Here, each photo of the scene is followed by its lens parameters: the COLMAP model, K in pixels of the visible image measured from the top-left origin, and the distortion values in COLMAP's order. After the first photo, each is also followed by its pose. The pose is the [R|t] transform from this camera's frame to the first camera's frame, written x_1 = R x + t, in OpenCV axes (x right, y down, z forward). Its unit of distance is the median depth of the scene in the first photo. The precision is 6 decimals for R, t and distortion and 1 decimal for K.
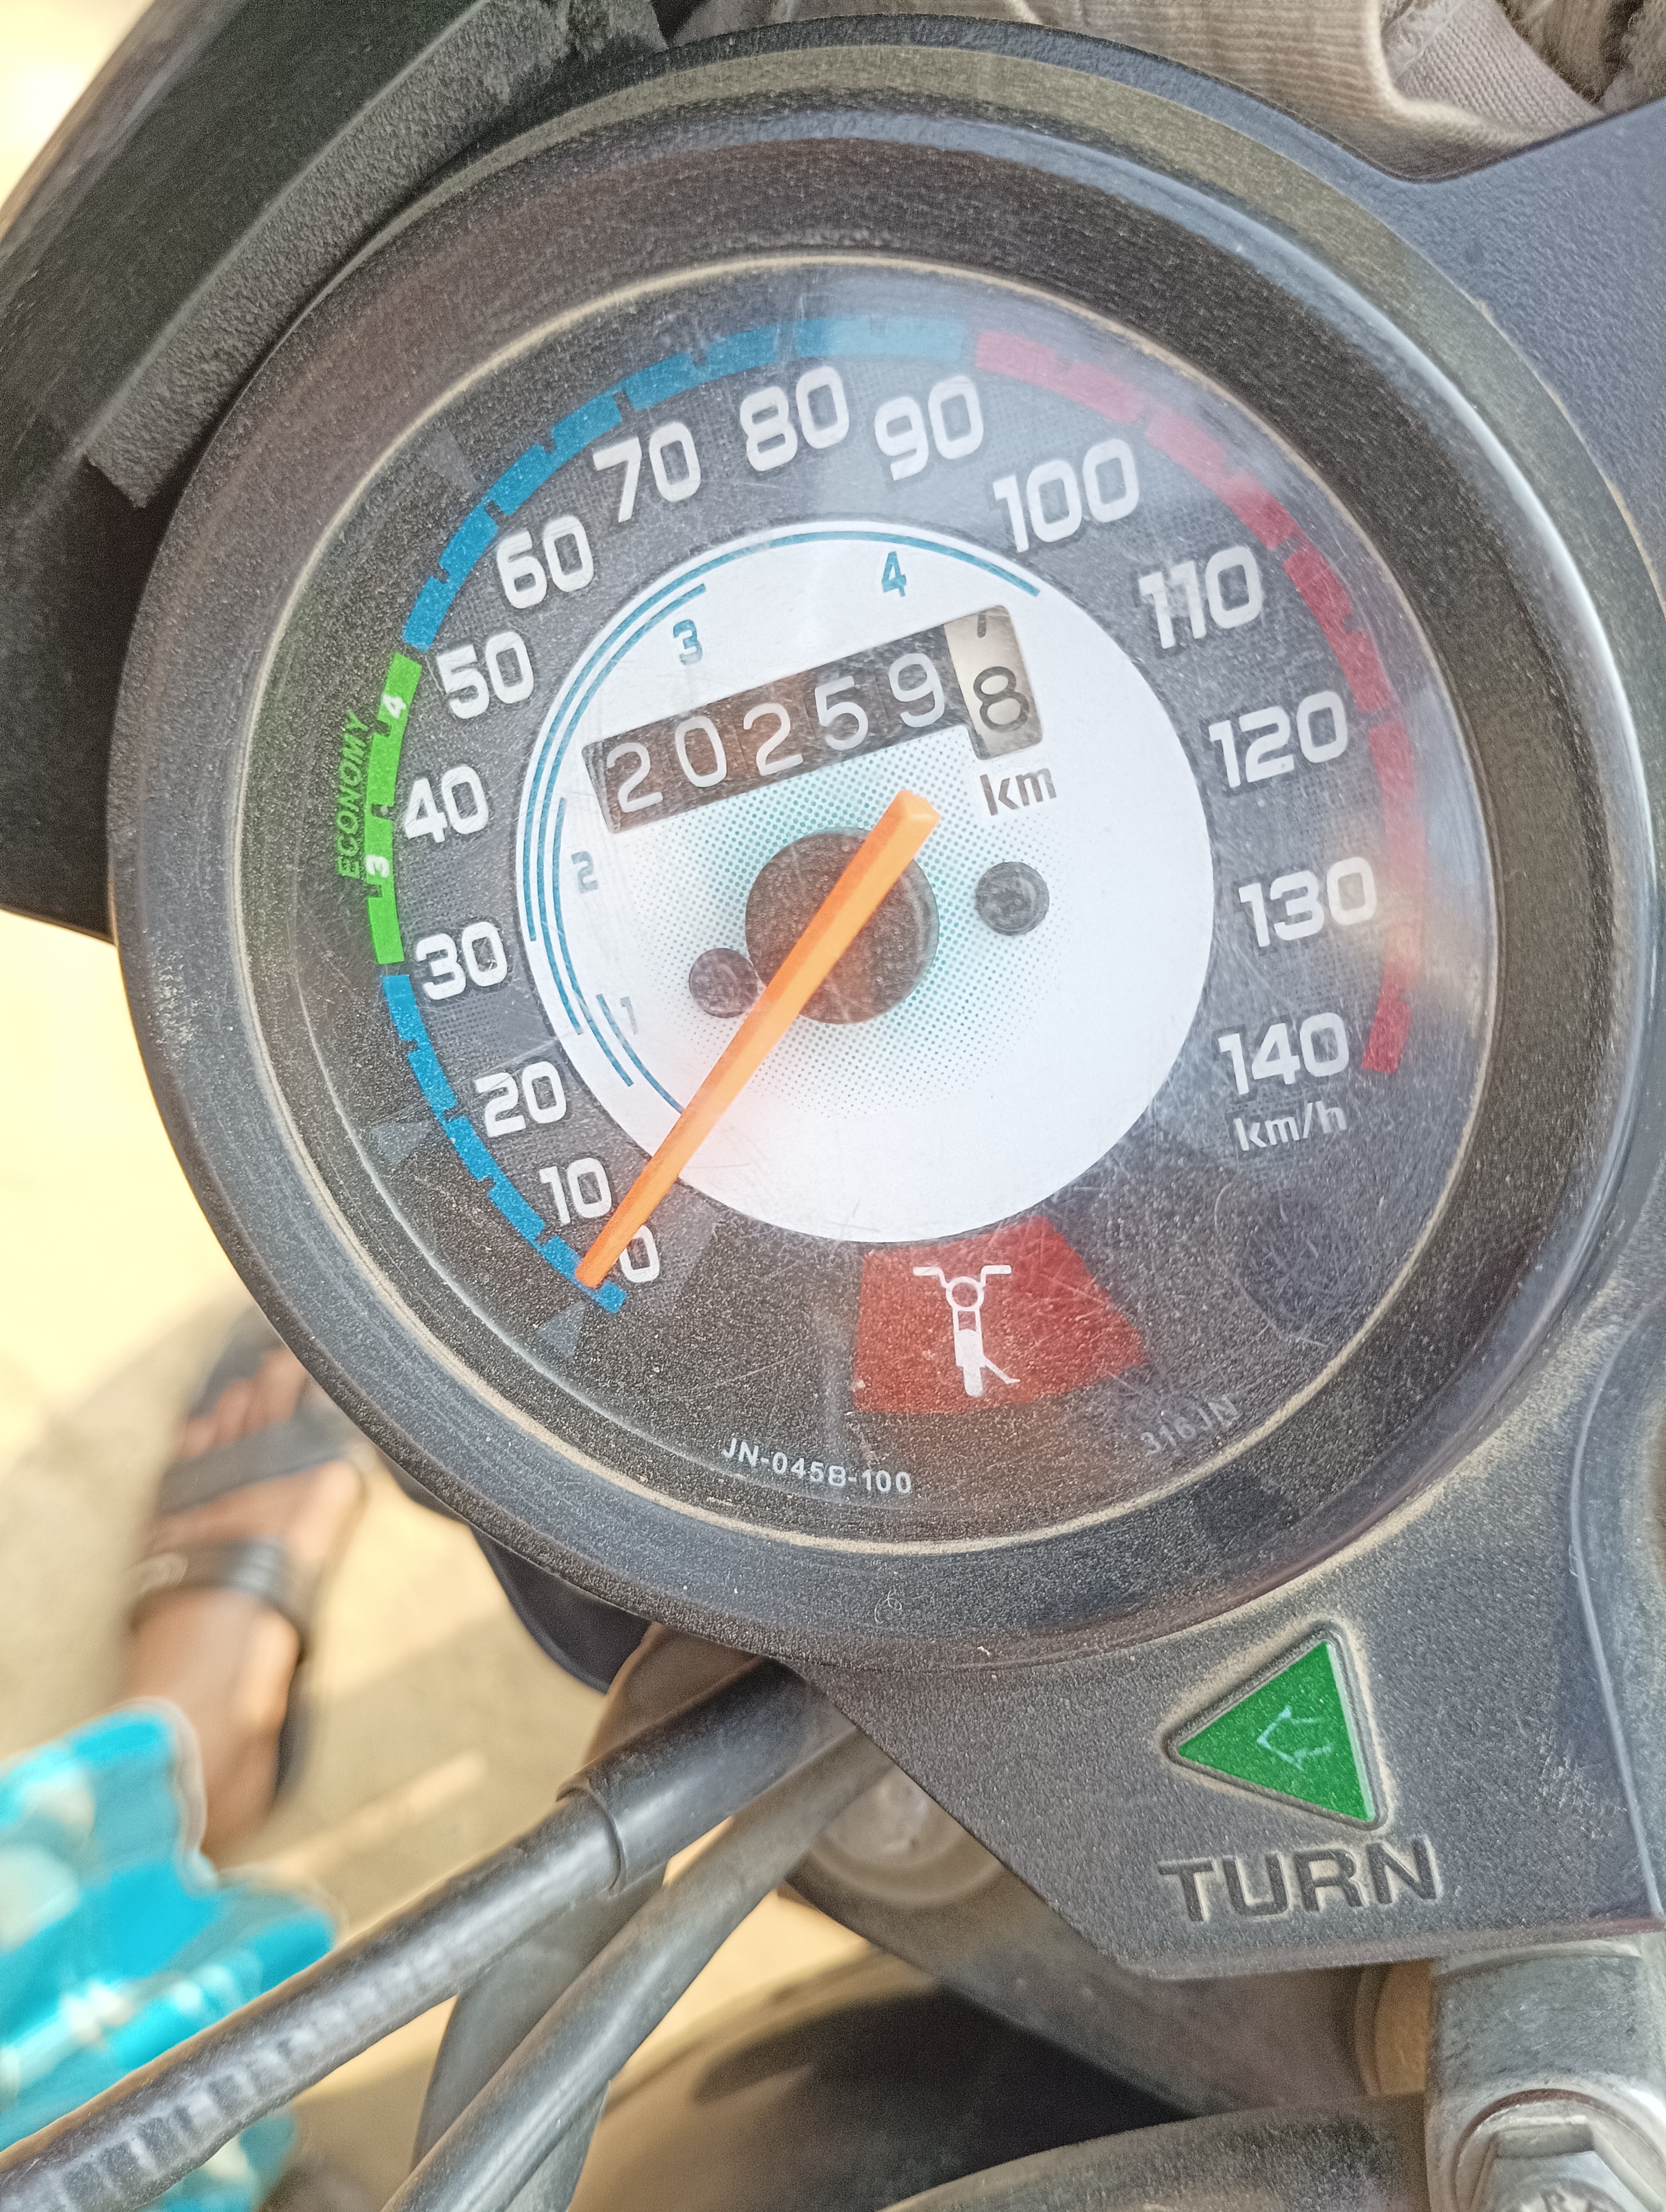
lens RADIAL K [[1757.9, 0, 856.2], [0, 1757.9, 1106.1], [0, 0, 1]] dist [0.074356, -0.229774]
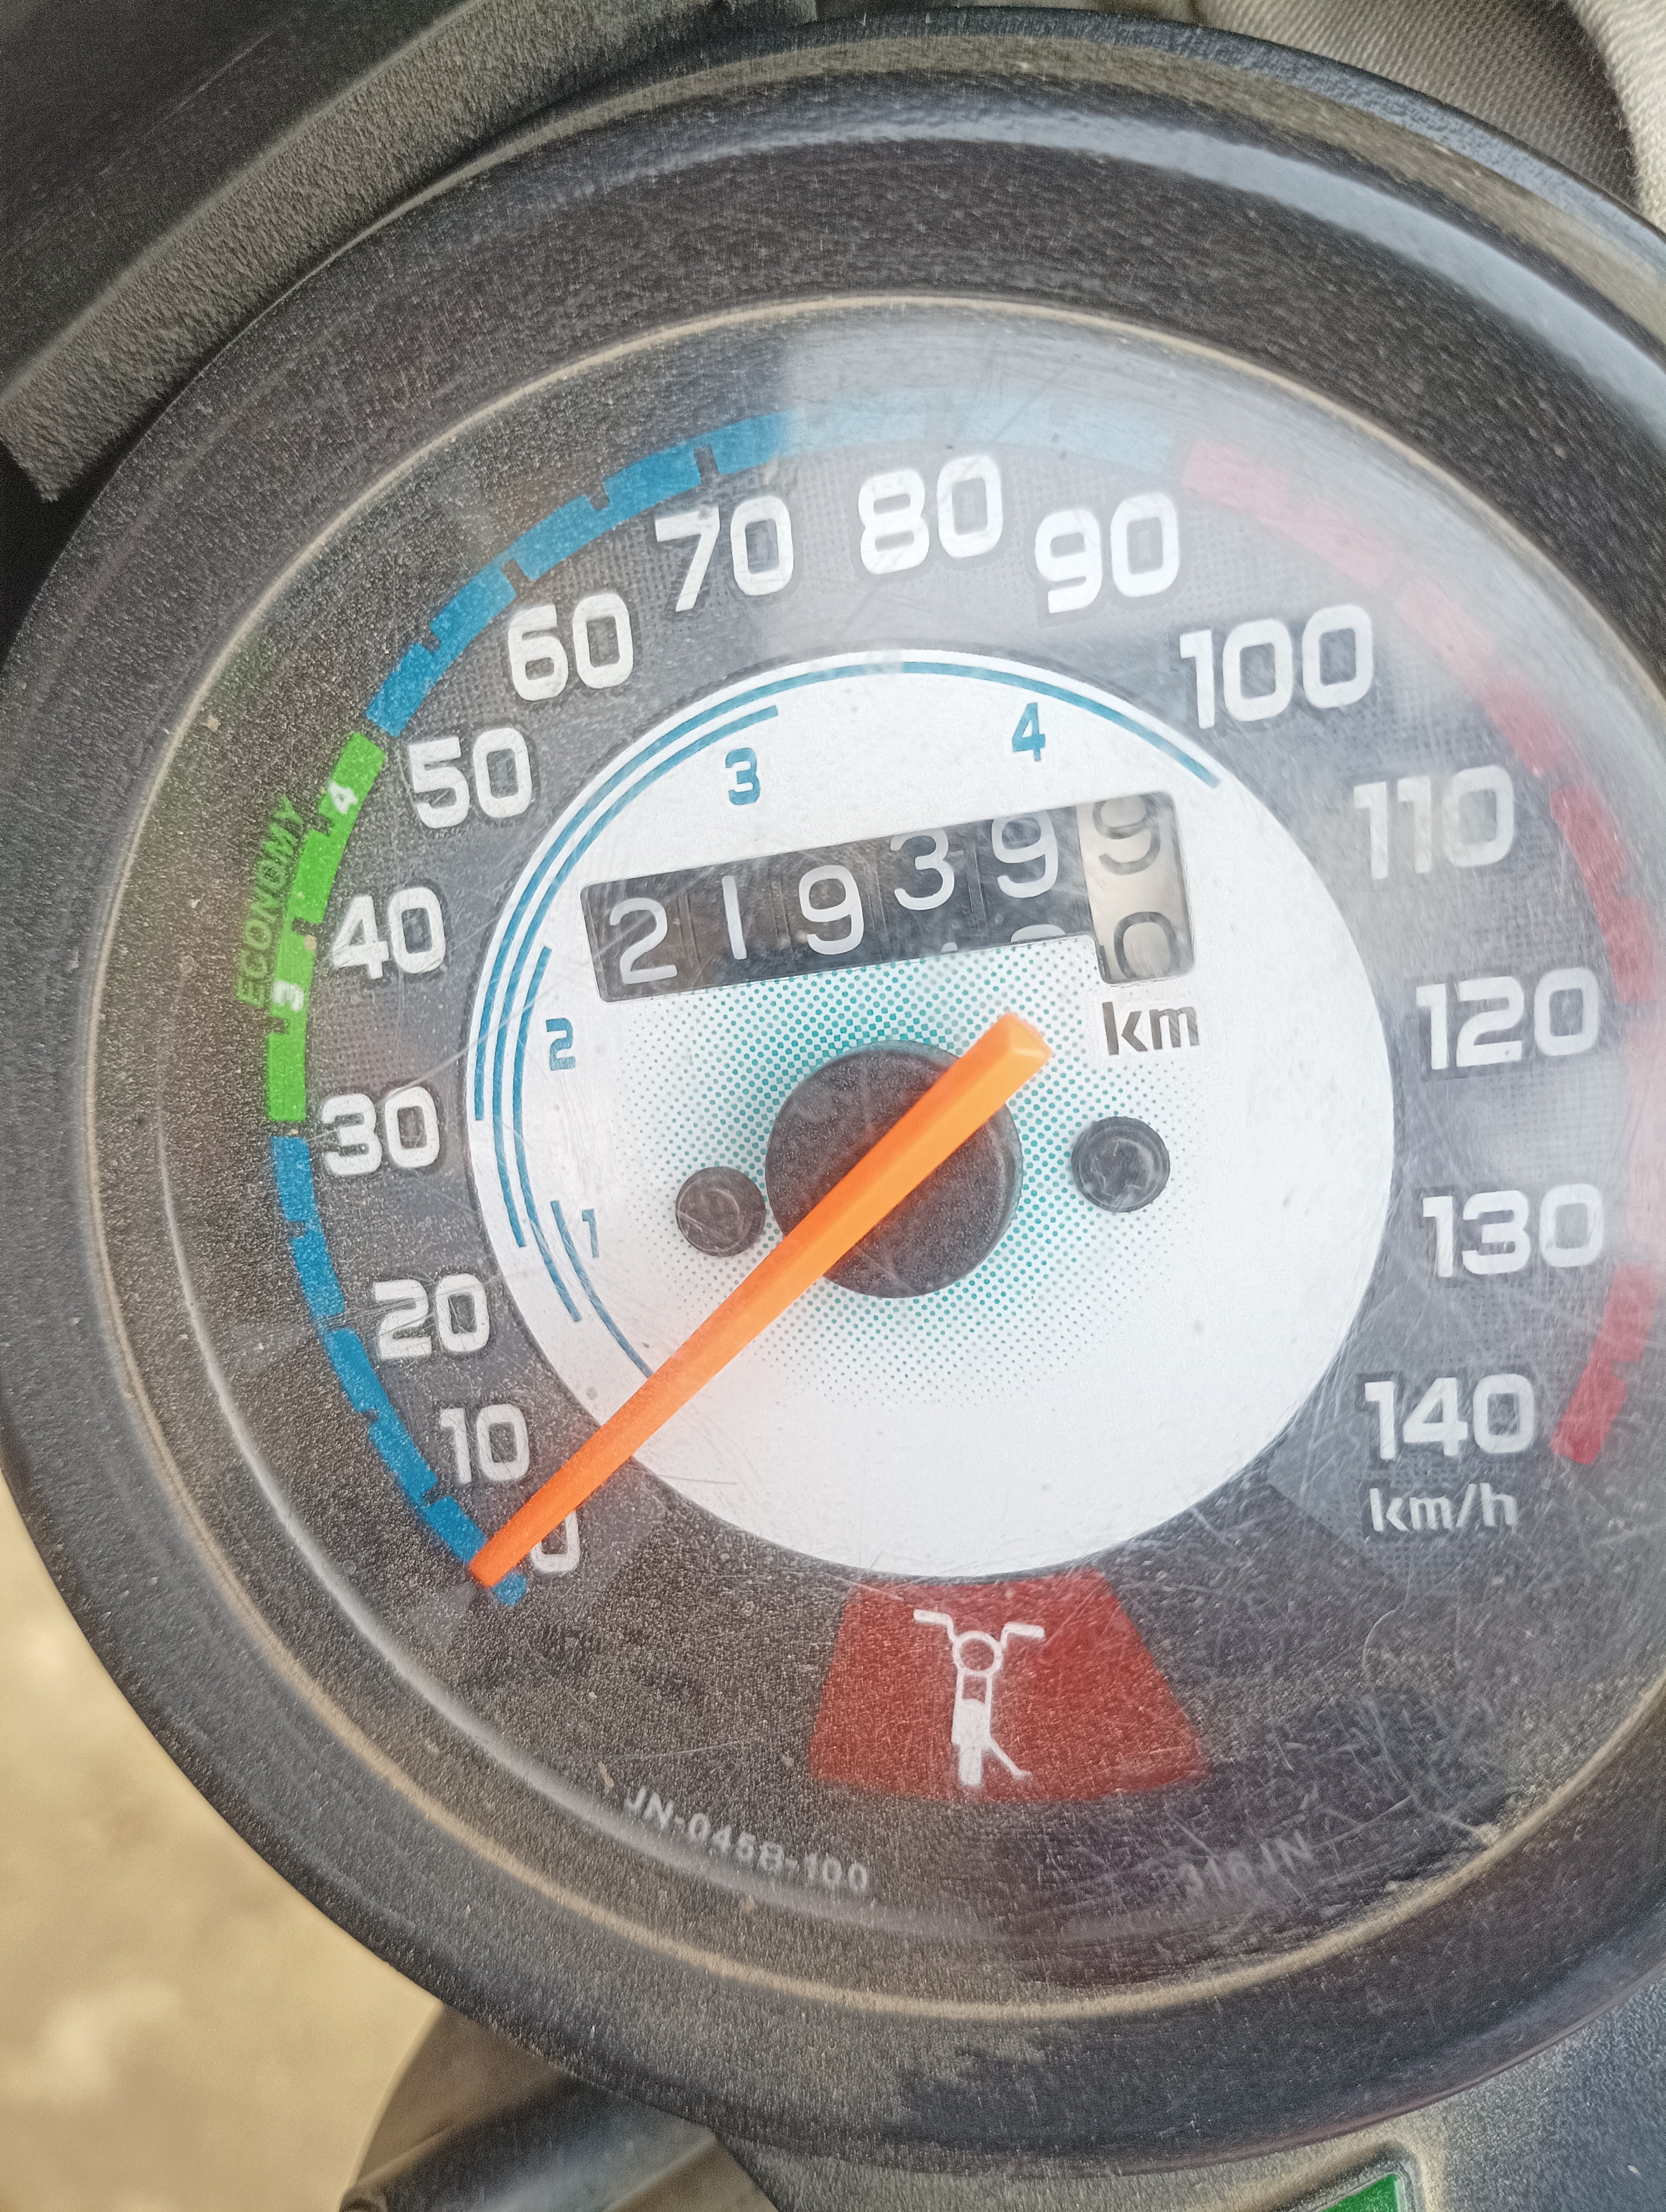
lens RADIAL K [[1784.5, 0, 823.4], [0, 1784.5, 1120.9], [0, 0, 1]] dist [0.064180, -0.263999]
pose [[0.989488, 0.132903, 0.057006, -0.085410], [-0.129972, 0.990133, -0.052378, -0.078690], [-0.063405, 0.044419, 0.996999, 0.230638]]
